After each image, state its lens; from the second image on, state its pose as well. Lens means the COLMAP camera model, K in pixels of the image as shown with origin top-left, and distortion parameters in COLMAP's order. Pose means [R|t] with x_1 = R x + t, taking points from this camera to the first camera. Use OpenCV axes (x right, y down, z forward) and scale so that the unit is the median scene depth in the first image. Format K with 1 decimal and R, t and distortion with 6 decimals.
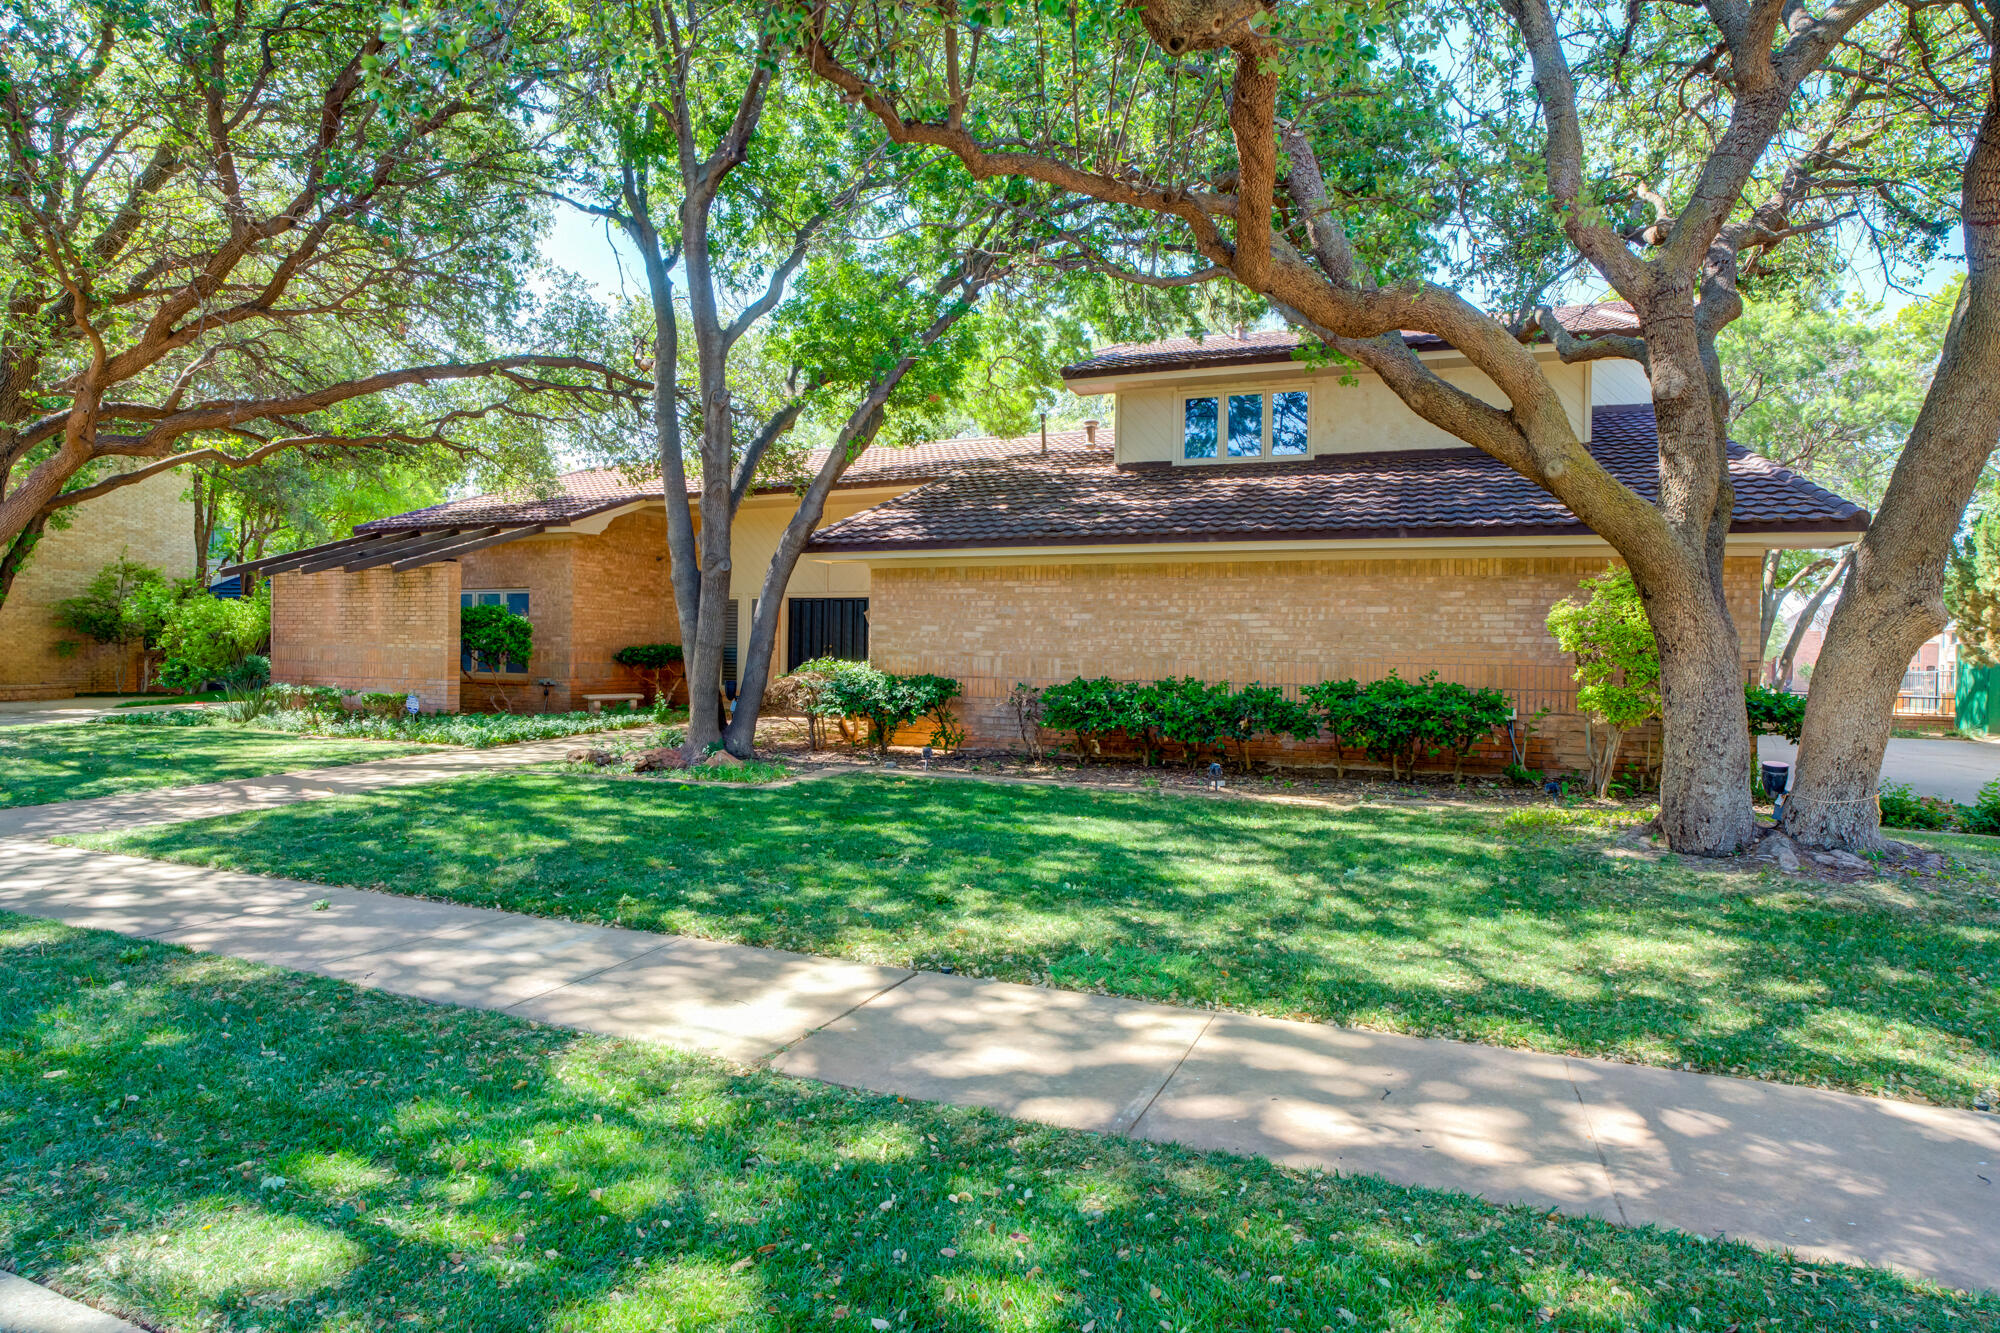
lens RADIAL K [[1088.8, 0, 991.7], [0, 1088.8, 654.7], [0, 0, 1]] dist [-0.001717, 0.001029]
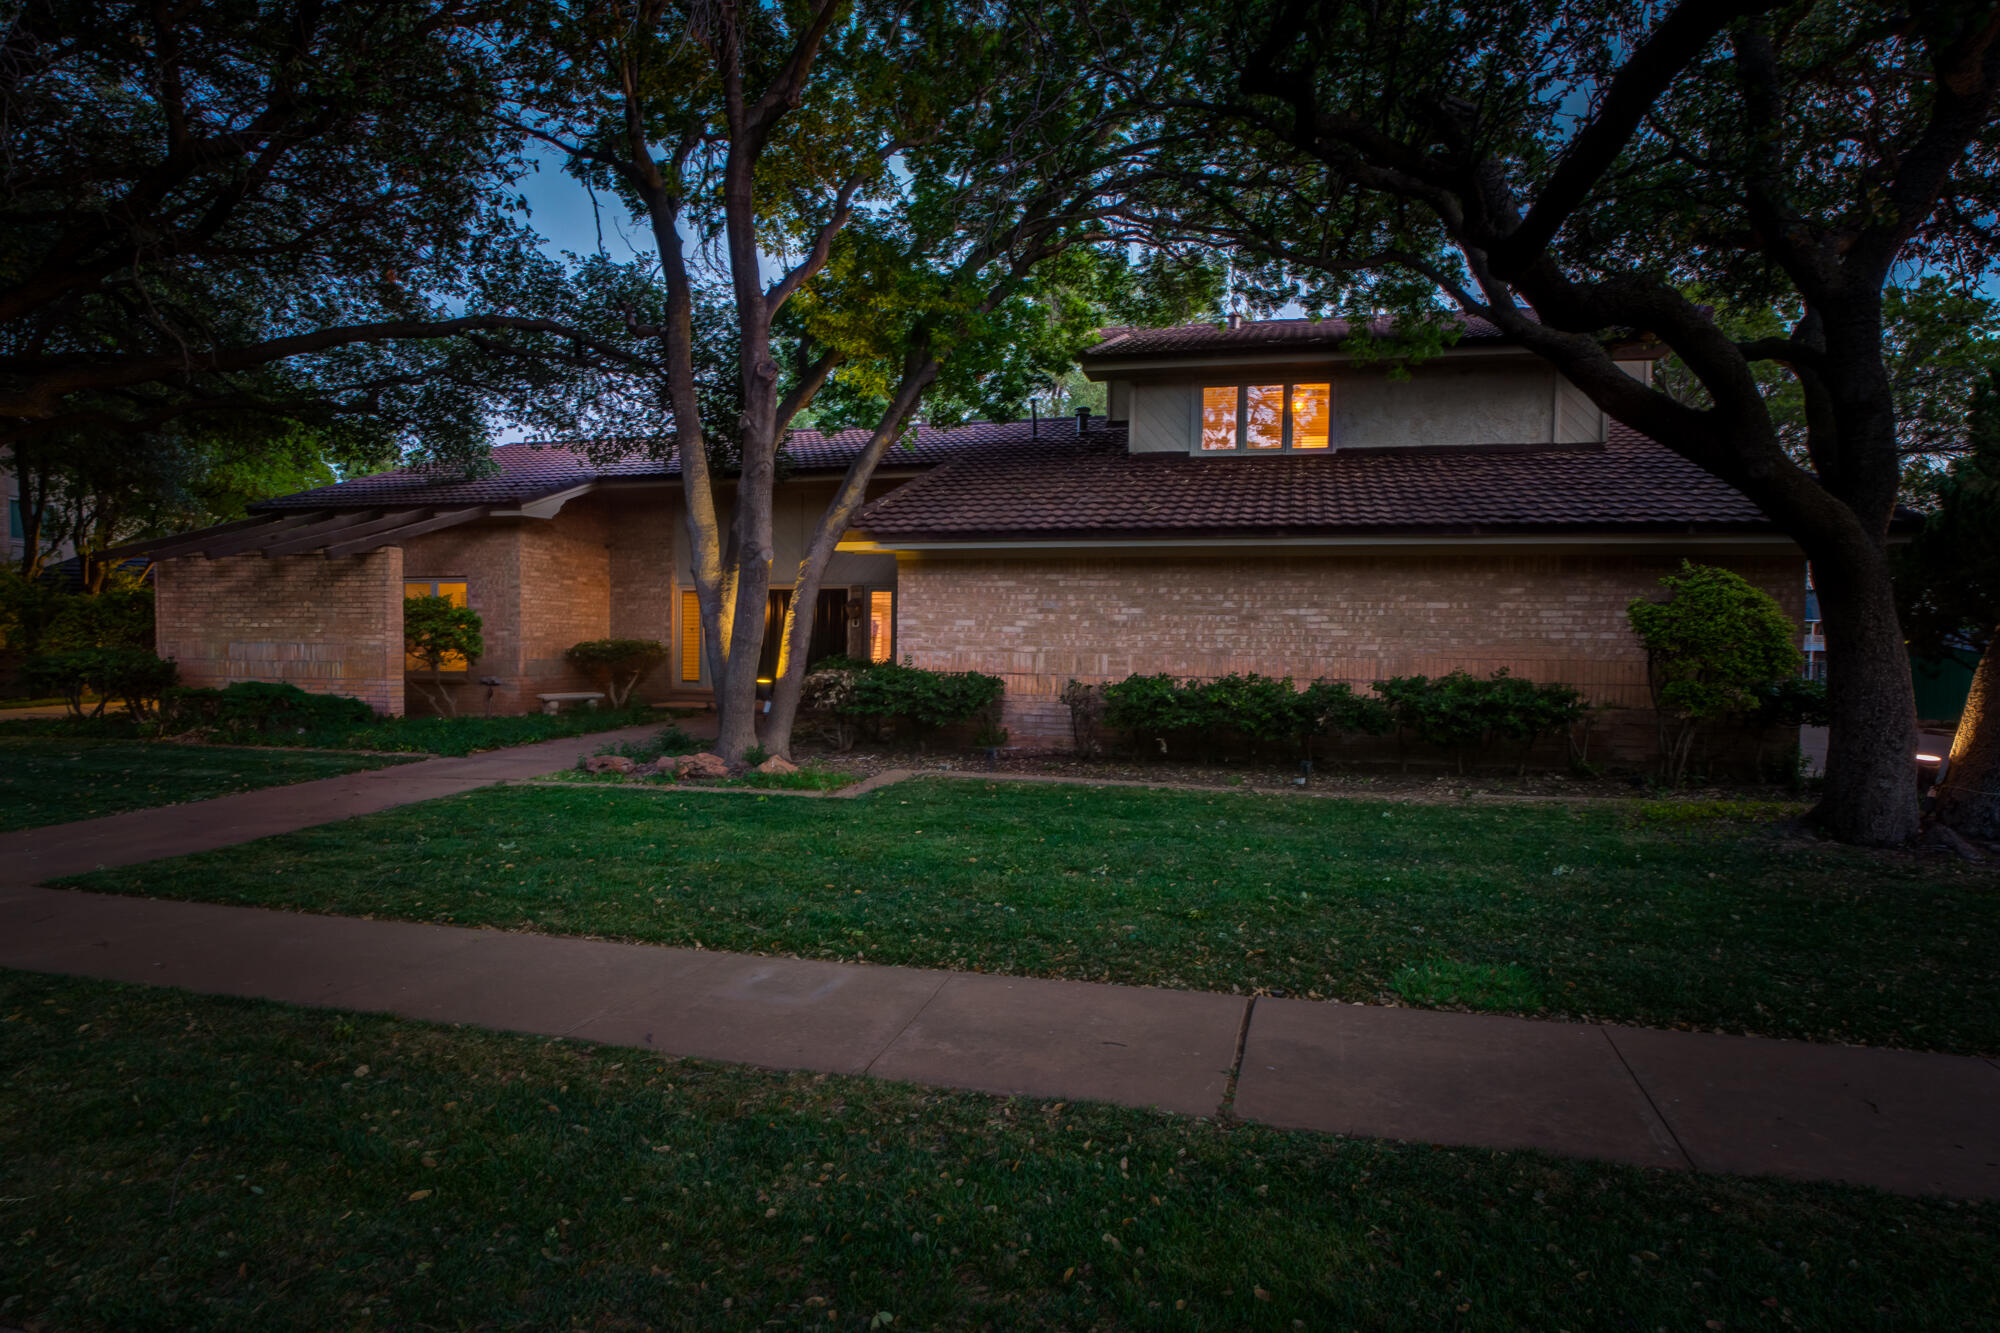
lens RADIAL K [[1099.5, 0, 1016.6], [0, 1099.5, 685.2], [0, 0, 1]] dist [-0.001314, -0.000204]
pose [[0.990324, -0.006364, 0.138627, -0.157997], [0.001550, 0.999393, 0.034806, -0.003604], [-0.138765, -0.034254, 0.989733, 0.046529]]
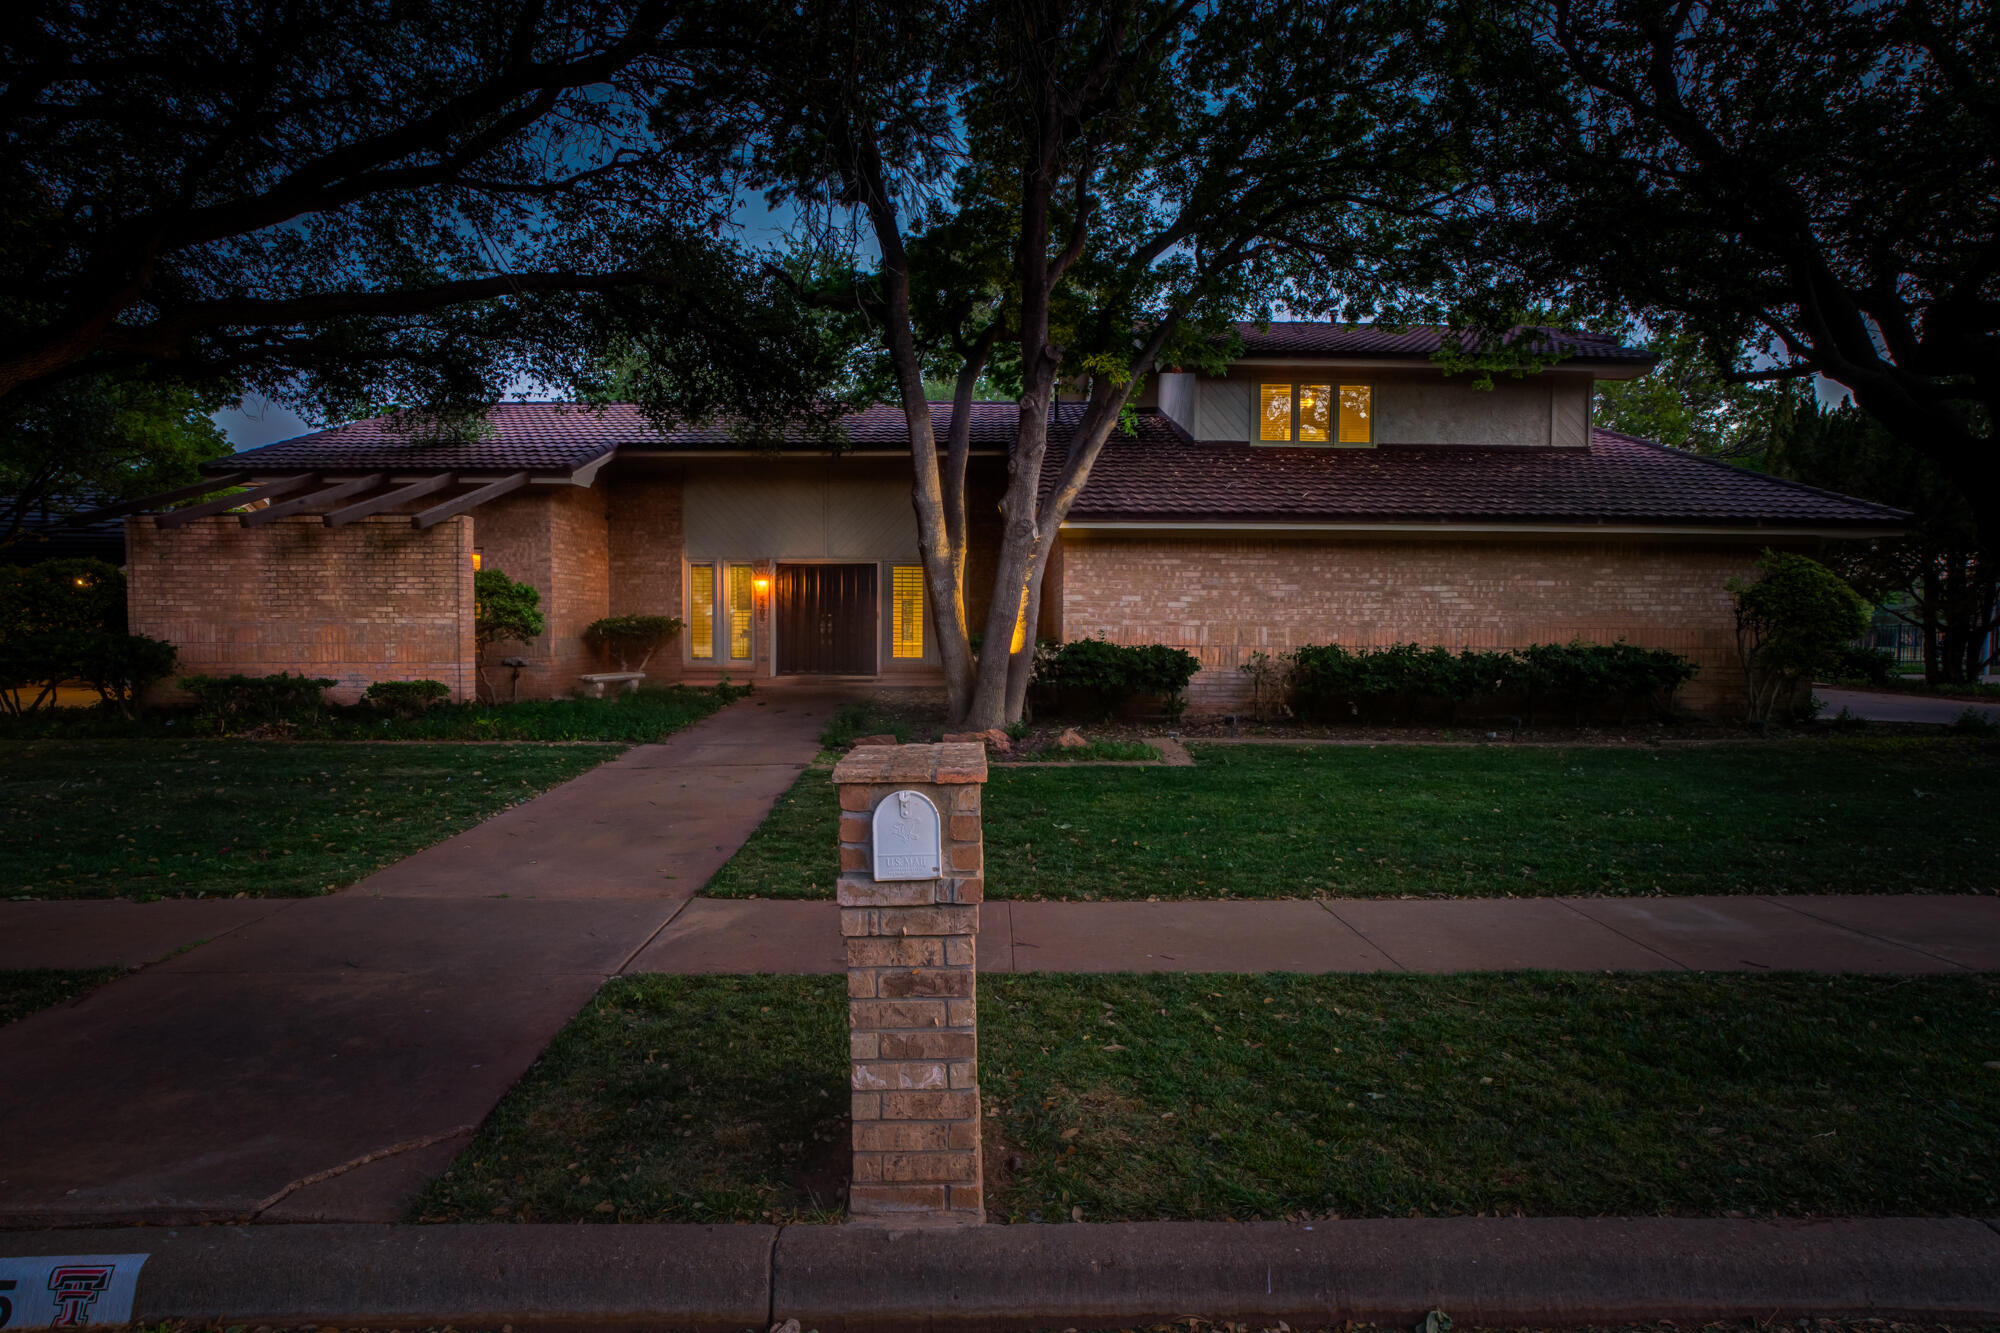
lens RADIAL K [[1066.9, 0, 1000.0], [0, 1066.9, 666.5], [0, 0, 1]] dist [-0.004108, 0.000277]
pose [[0.919468, -0.026611, 0.392263, -0.603321], [0.008919, 0.998862, 0.046856, -0.009706], [-0.393063, -0.039584, 0.918659, 0.153362]]
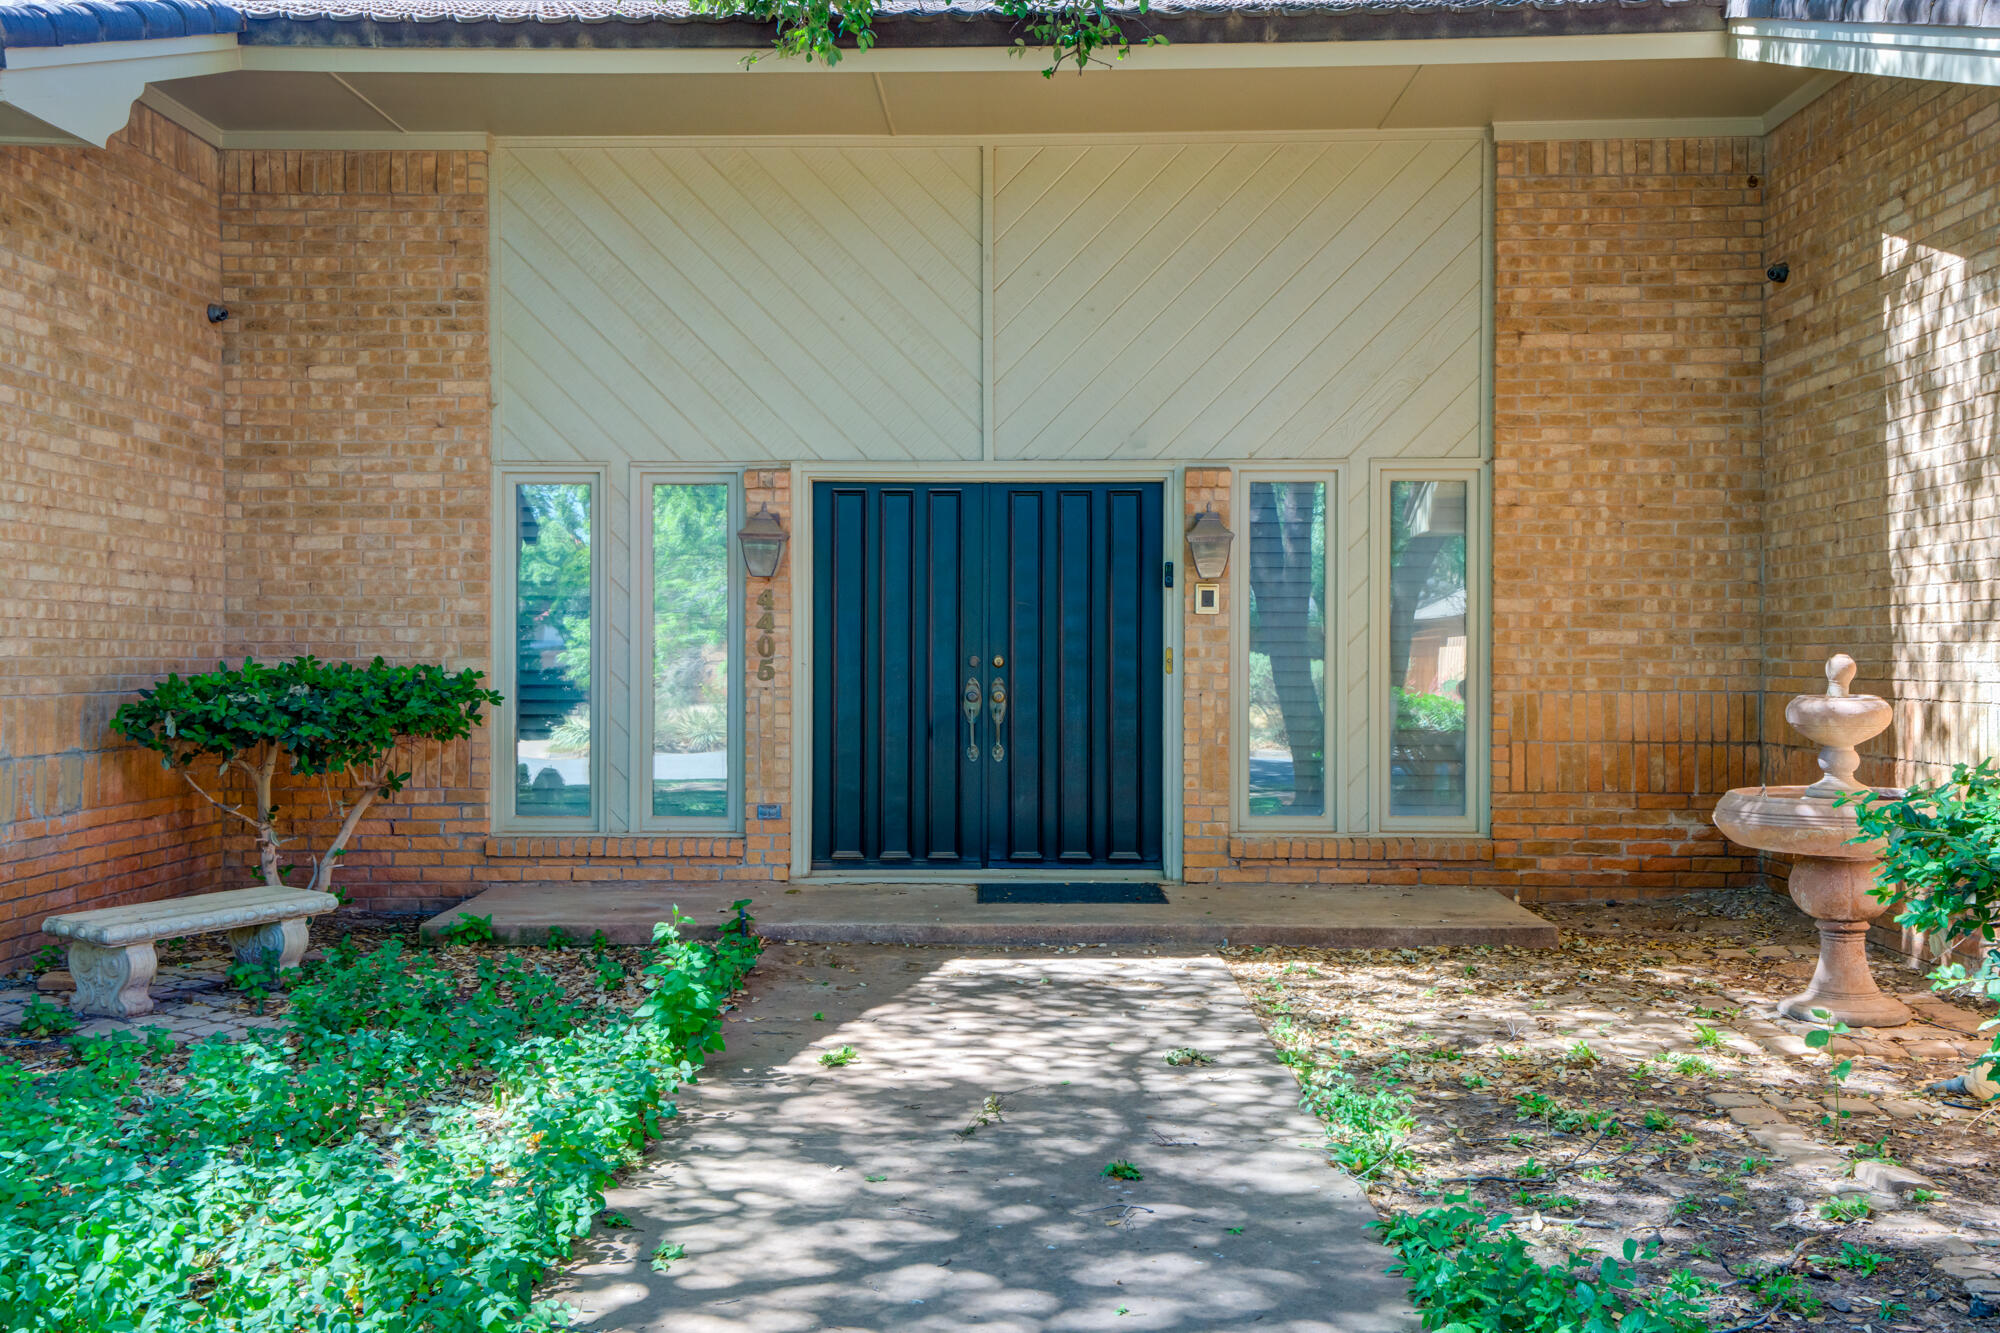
lens RADIAL K [[1943.0, 0, 1000.0], [0, 1943.0, 666.5], [0, 0, 1]] dist [0.020445, 0.007234]
pose [[0.931091, -0.013032, 0.364554, -0.517178], [0.012283, 0.999915, 0.004373, -0.014448], [-0.364580, 0.000406, 0.931172, 0.896510]]
